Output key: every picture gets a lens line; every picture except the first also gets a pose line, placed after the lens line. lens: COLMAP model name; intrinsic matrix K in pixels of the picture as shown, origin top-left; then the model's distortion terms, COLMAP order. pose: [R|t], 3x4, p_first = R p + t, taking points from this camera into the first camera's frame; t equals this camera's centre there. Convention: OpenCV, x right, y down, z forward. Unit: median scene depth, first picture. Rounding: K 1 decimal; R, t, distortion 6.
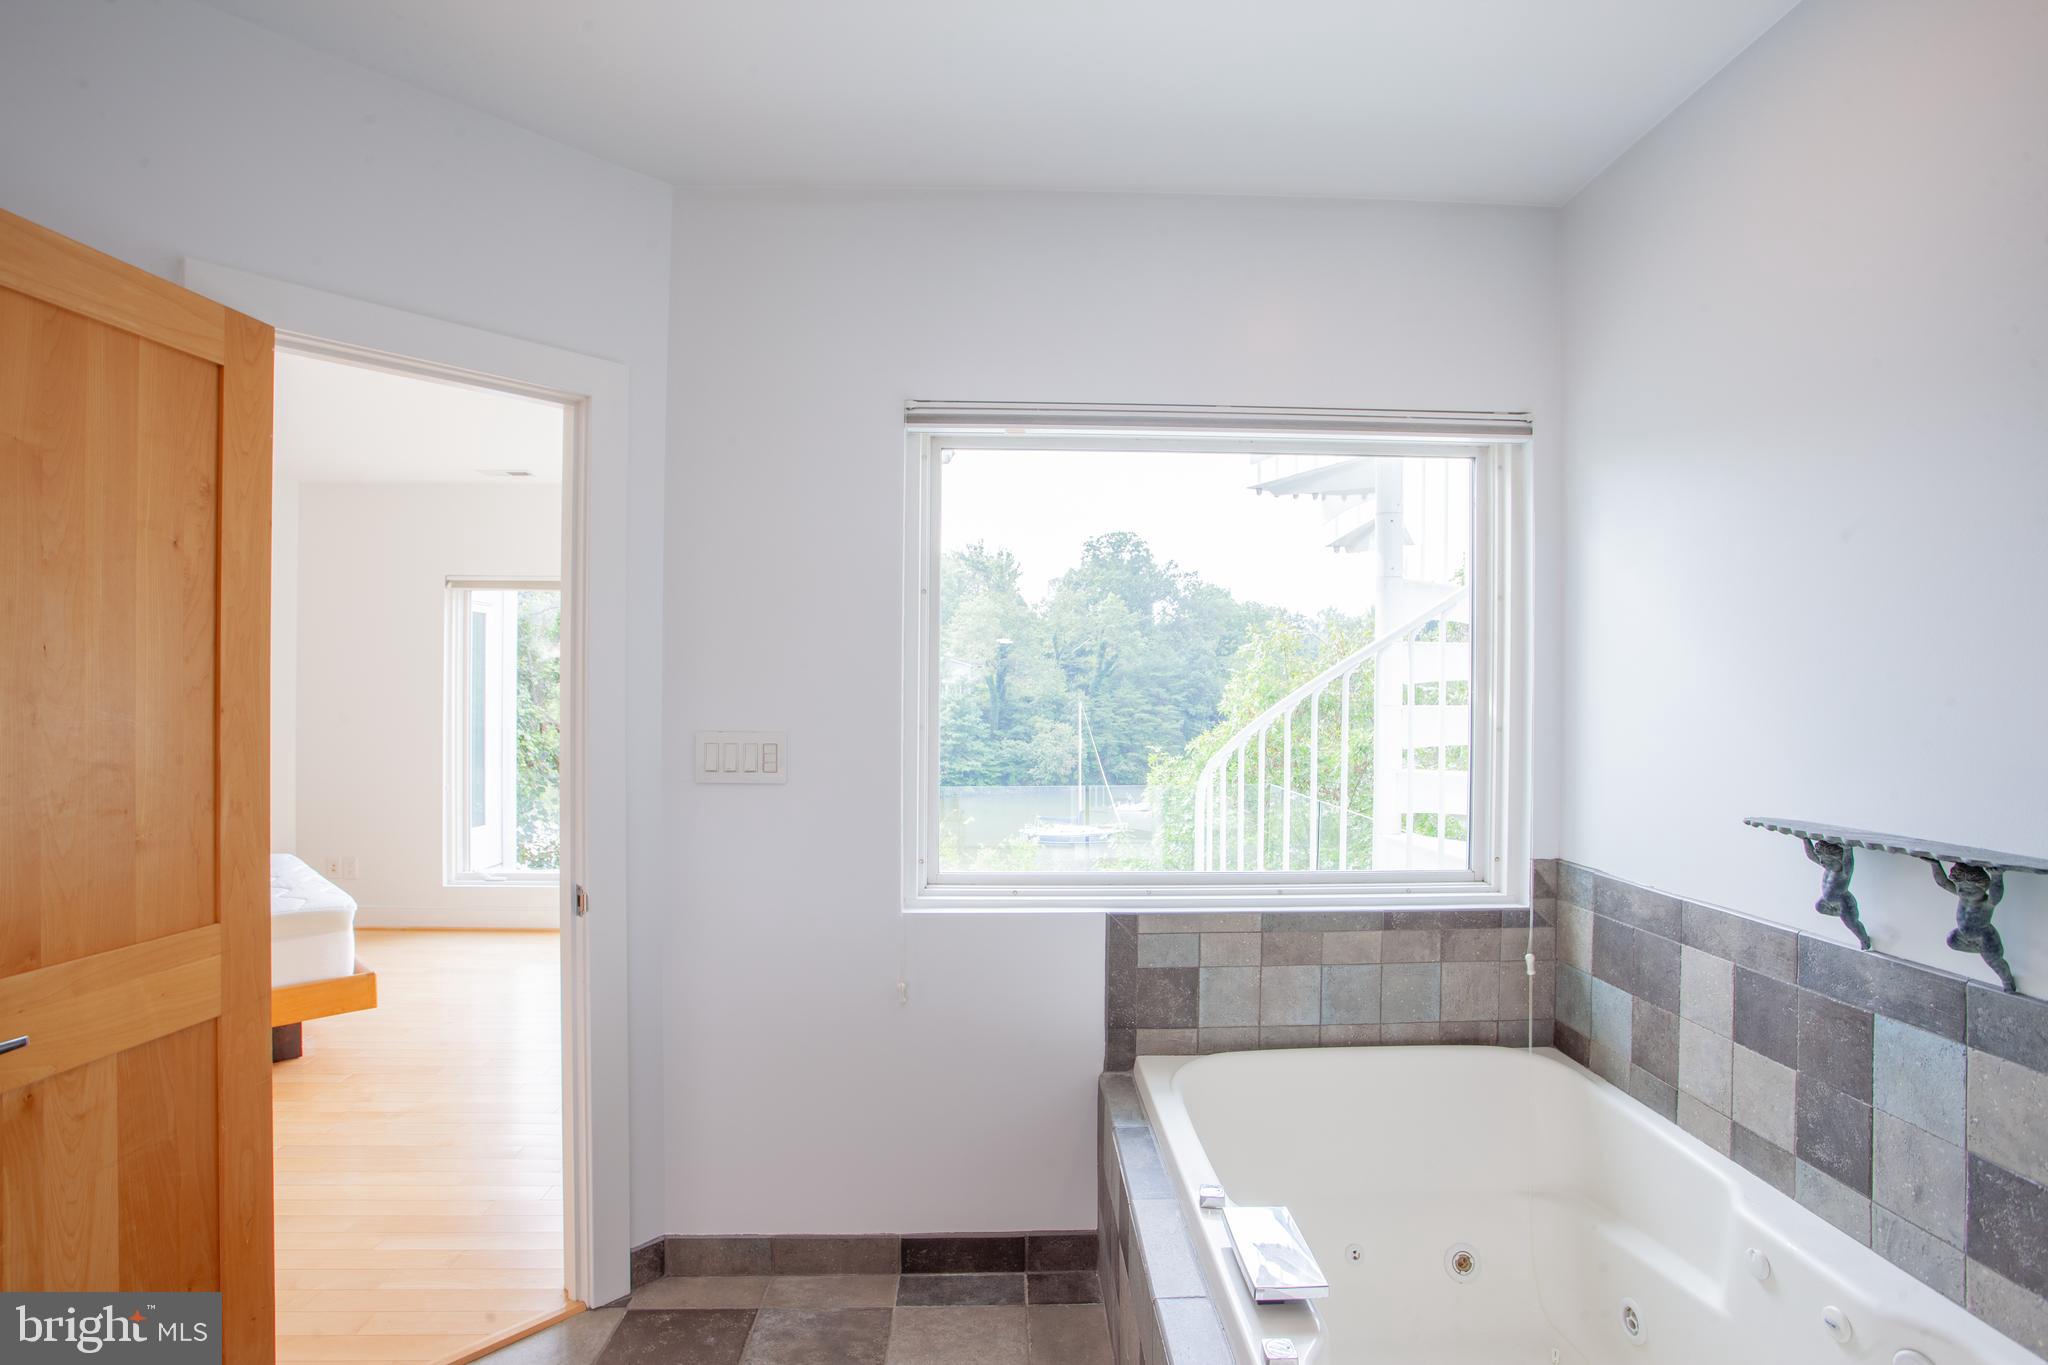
lens RADIAL K [[994.4, 0, 1034.9], [0, 994.4, 694.7], [0, 0, 1]] dist [-0.082805, 0.038457]
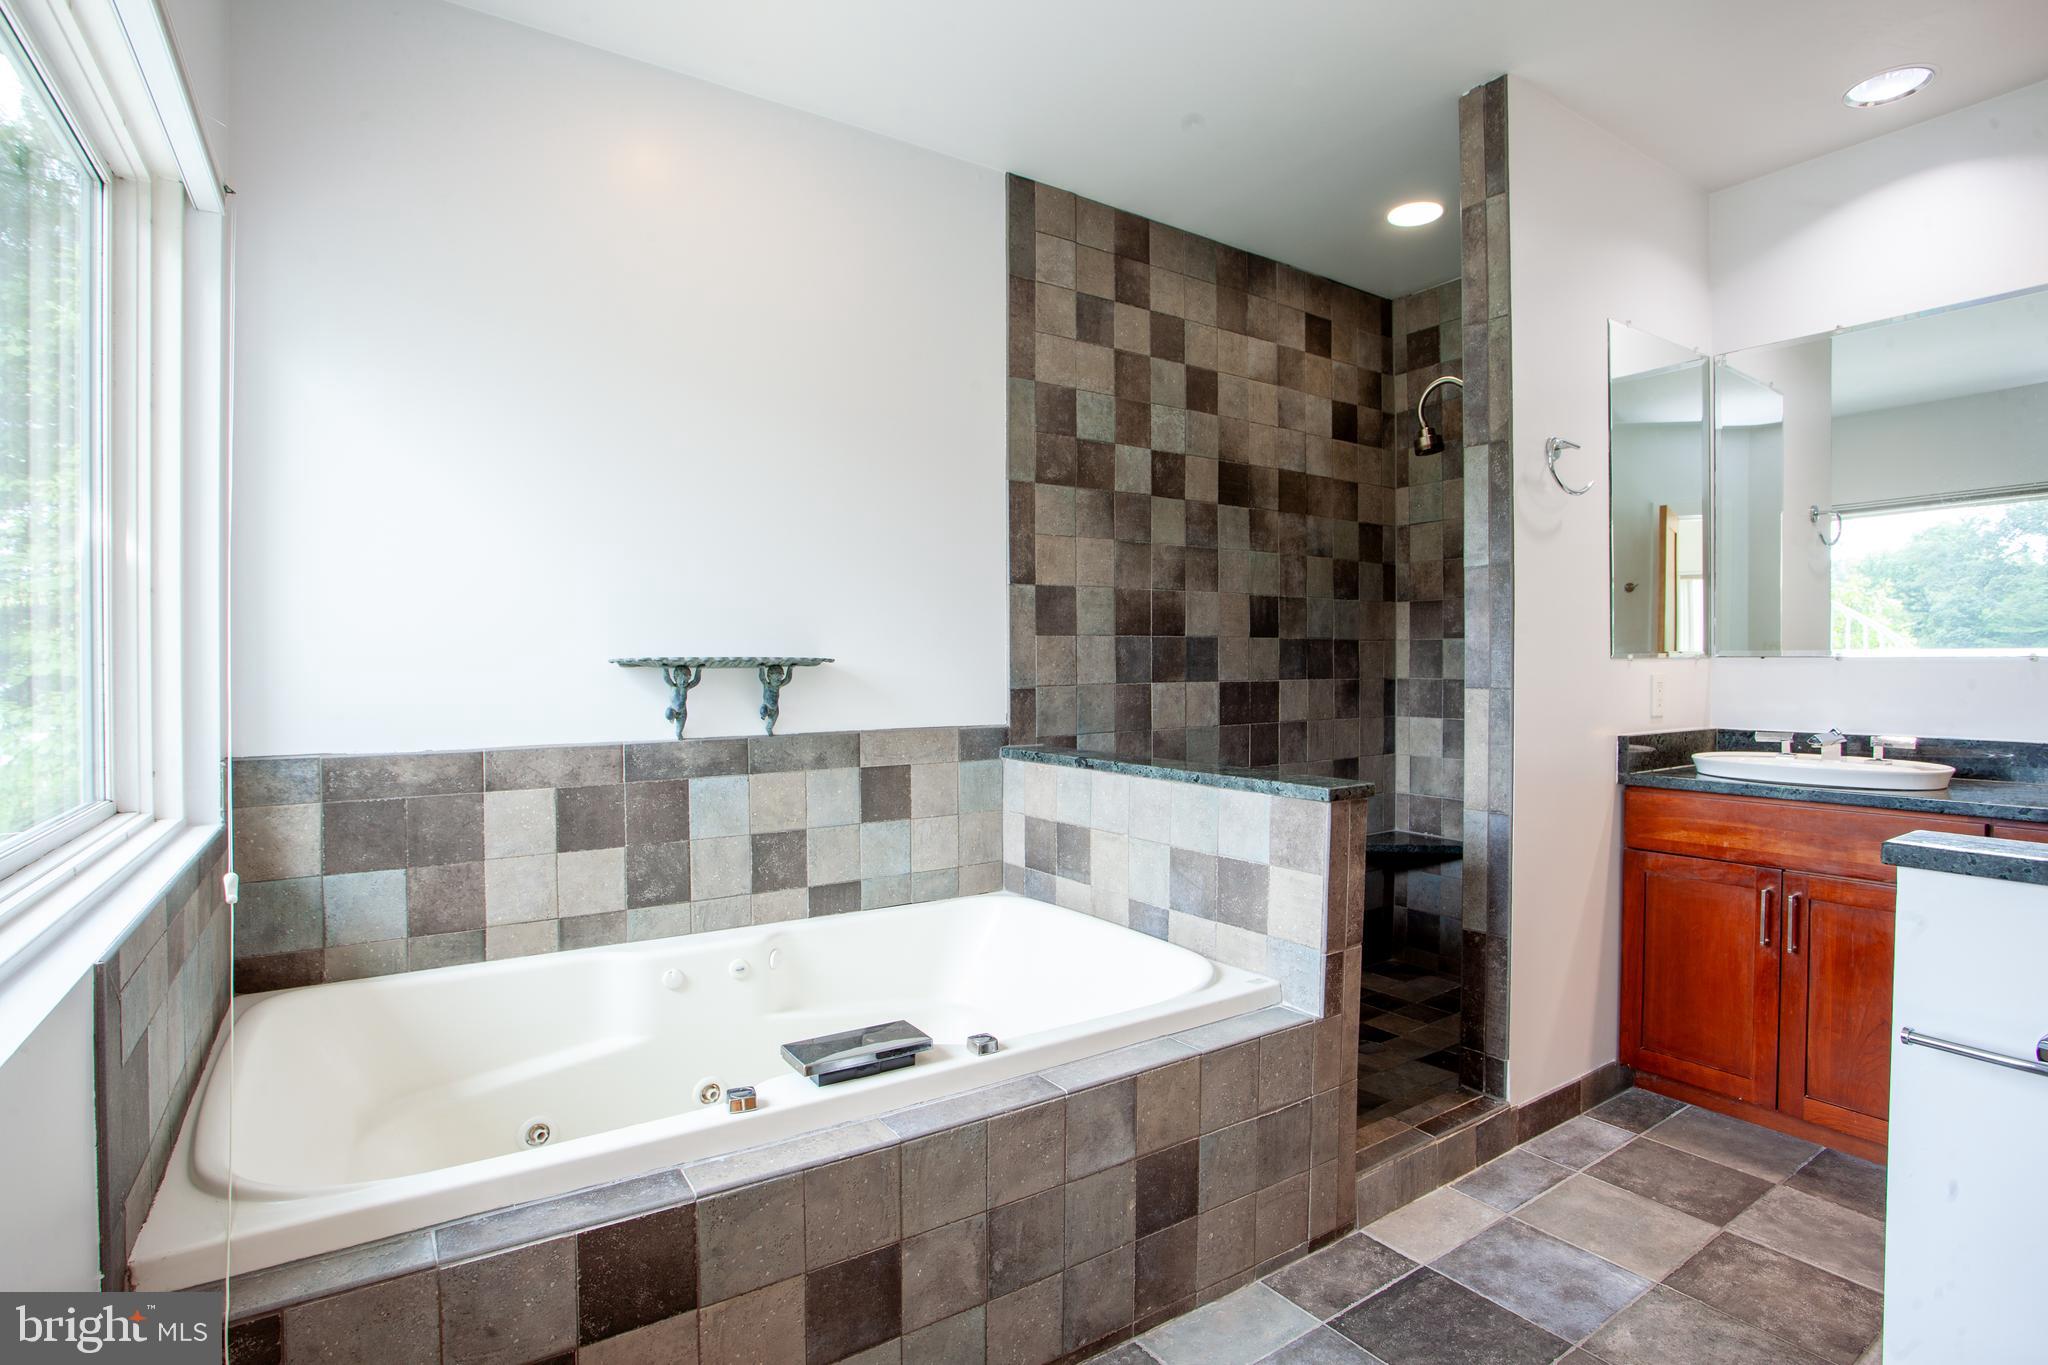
lens RADIAL K [[994.4, 0, 1034.9], [0, 994.4, 694.7], [0, 0, 1]] dist [-0.082805, 0.038457]
pose [[-0.512302, -0.041926, 0.857782, -0.609970], [-0.003301, 0.998896, 0.046852, 0.104872], [-0.858799, 0.021171, -0.511875, 1.101387]]
